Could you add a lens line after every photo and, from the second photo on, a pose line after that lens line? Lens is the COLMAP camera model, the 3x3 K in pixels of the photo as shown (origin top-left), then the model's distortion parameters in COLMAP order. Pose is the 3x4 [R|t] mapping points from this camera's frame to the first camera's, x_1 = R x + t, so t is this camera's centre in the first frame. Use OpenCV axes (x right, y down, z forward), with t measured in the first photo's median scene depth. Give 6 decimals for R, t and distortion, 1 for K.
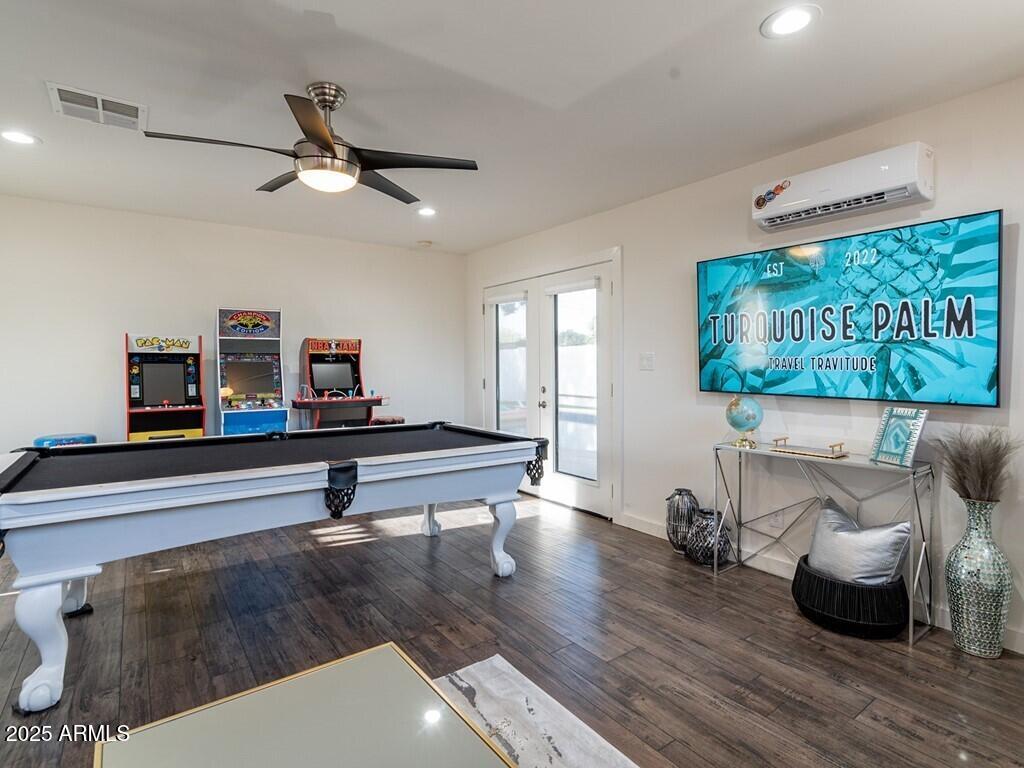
lens RADIAL K [[520.8, 0, 516.0], [0, 520.8, 377.7], [0, 0, 1]] dist [-0.000302, -0.000606]
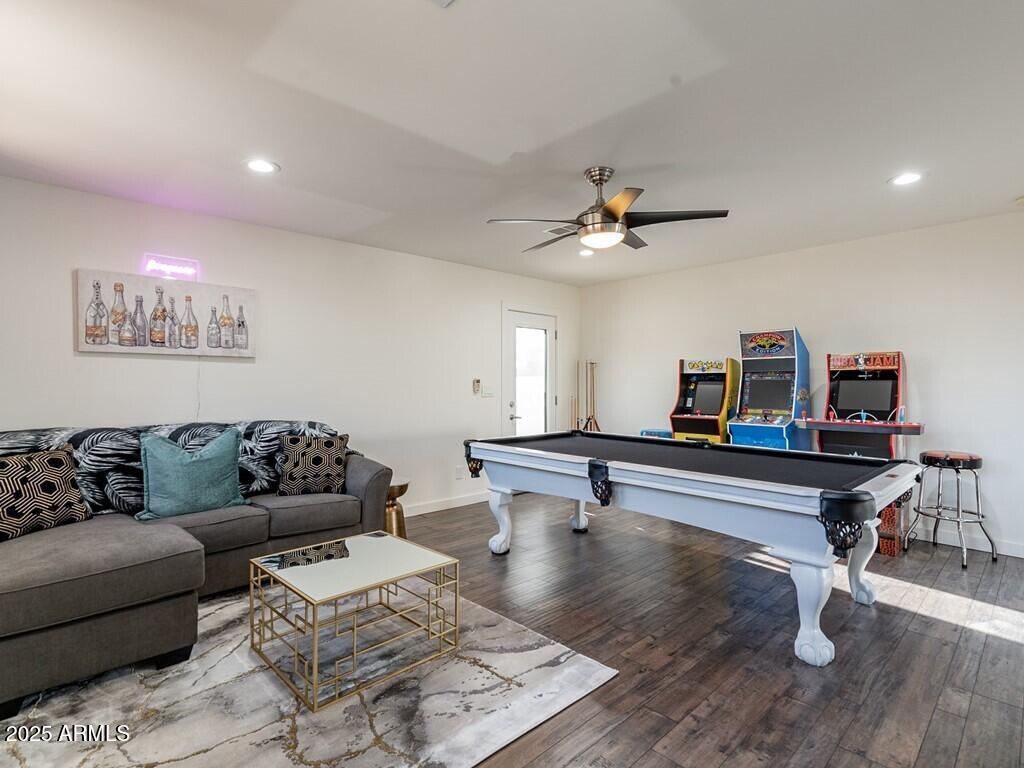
lens RADIAL K [[520.8, 0, 516.0], [0, 520.8, 386.3], [0, 0, 1]] dist [-0.000302, -0.000606]
pose [[0.136554, 0.008463, -0.990596, 0.531155], [-0.023916, 0.999700, 0.005244, -0.011242], [0.990344, 0.022975, 0.136716, 0.374107]]
